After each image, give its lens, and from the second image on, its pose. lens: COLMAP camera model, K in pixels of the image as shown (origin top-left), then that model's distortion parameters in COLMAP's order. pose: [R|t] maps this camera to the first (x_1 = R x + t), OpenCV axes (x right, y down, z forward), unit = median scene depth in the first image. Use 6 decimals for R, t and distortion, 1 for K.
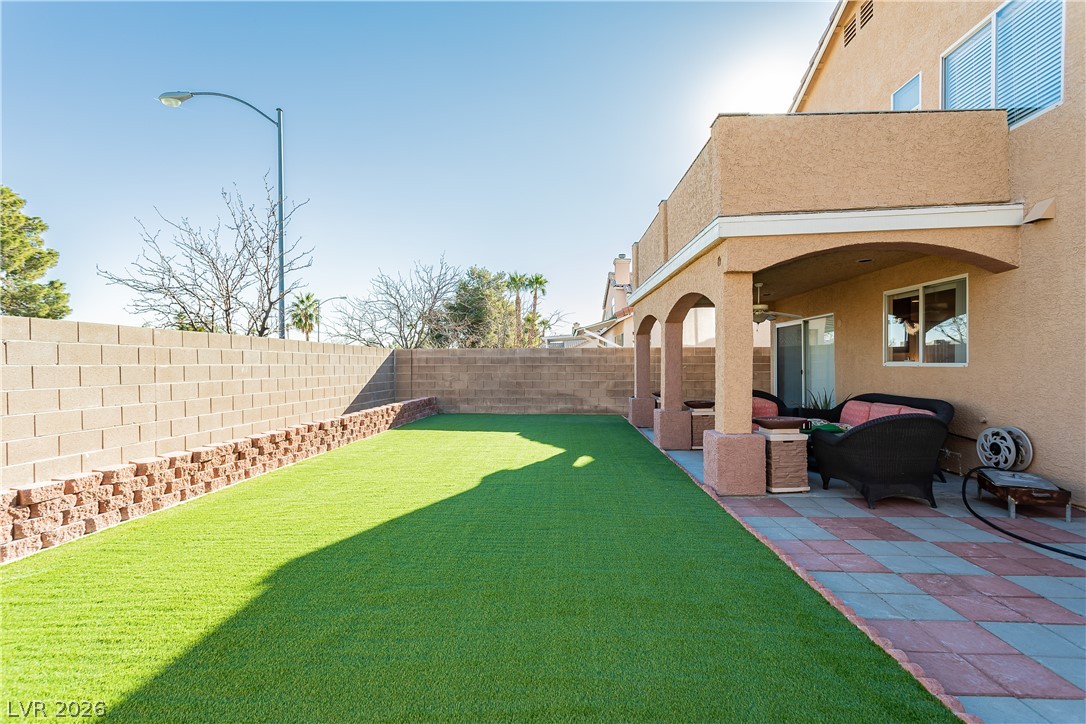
lens RADIAL K [[510.9, 0, 546.7], [0, 510.9, 365.1], [0, 0, 1]] dist [0.001263, 0.000639]
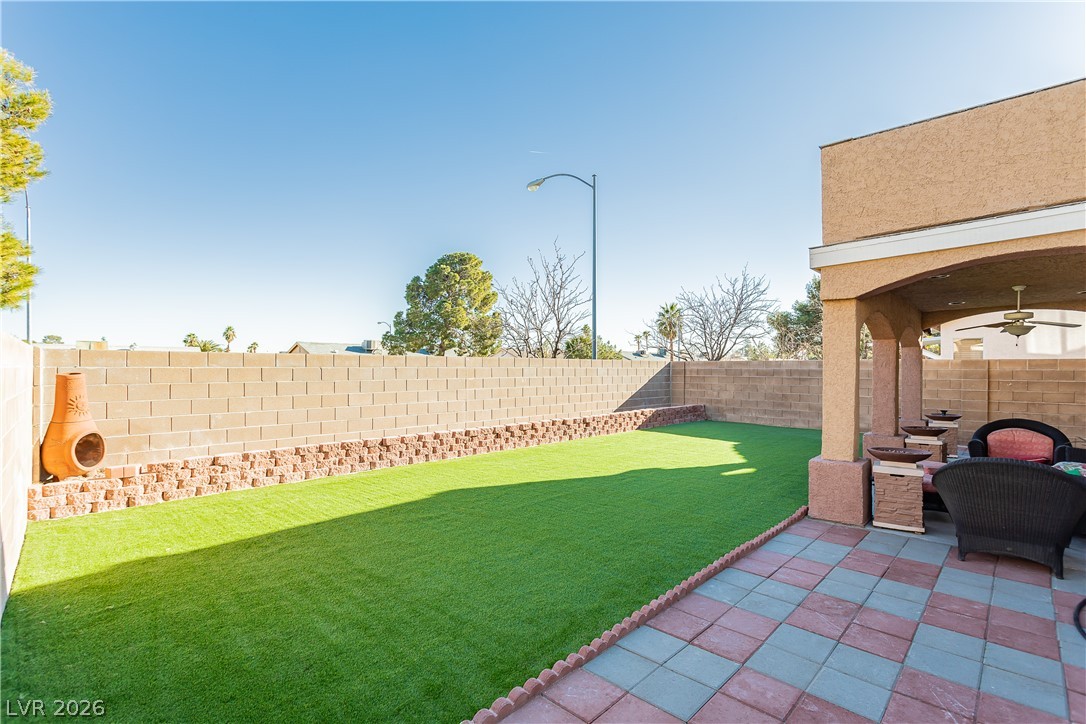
lens RADIAL K [[510.9, 0, 546.7], [0, 510.9, 365.1], [0, 0, 1]] dist [0.001263, 0.000639]
pose [[0.757301, 0.004549, -0.653051, 0.589225], [-0.007484, 0.999971, -0.001714, -0.046307], [0.653024, 0.006185, 0.757312, -0.131732]]
